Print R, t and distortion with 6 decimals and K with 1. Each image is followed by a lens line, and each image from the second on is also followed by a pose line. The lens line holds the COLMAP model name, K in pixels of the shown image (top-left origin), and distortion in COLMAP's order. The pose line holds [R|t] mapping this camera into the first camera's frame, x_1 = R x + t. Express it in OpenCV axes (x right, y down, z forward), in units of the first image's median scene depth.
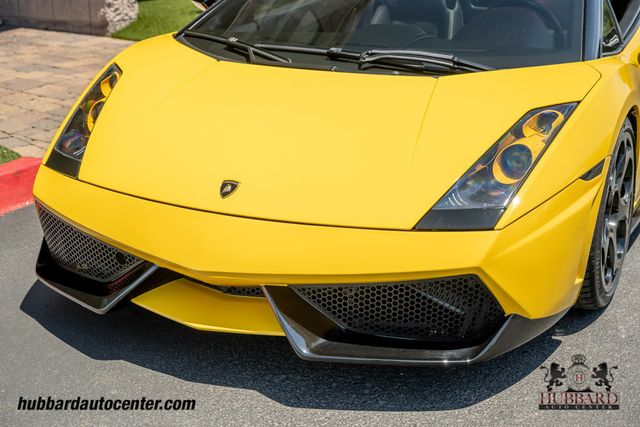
lens RADIAL K [[982.5, 0, 320.6], [0, 982.5, 212.0], [0, 0, 1]] dist [0.010173, 0.000000]
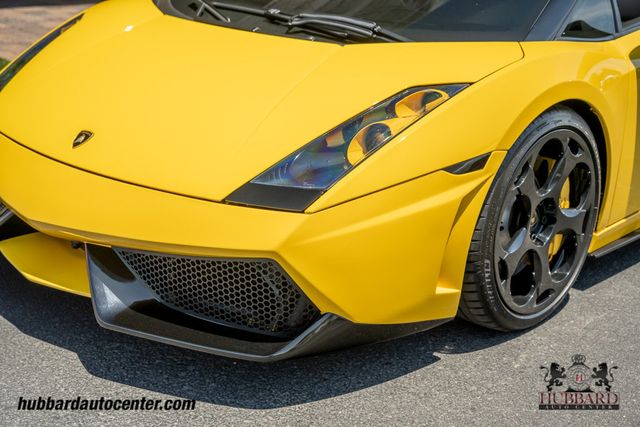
lens RADIAL K [[962.7, 0, 318.7], [0, 962.7, 215.1], [0, 0, 1]] dist [-0.009768, 0.000000]
pose [[0.957587, 0.127594, -0.258355, 0.368982], [-0.125823, 0.991776, 0.023448, -0.001228], [0.259222, 0.010054, 0.965765, 0.160082]]
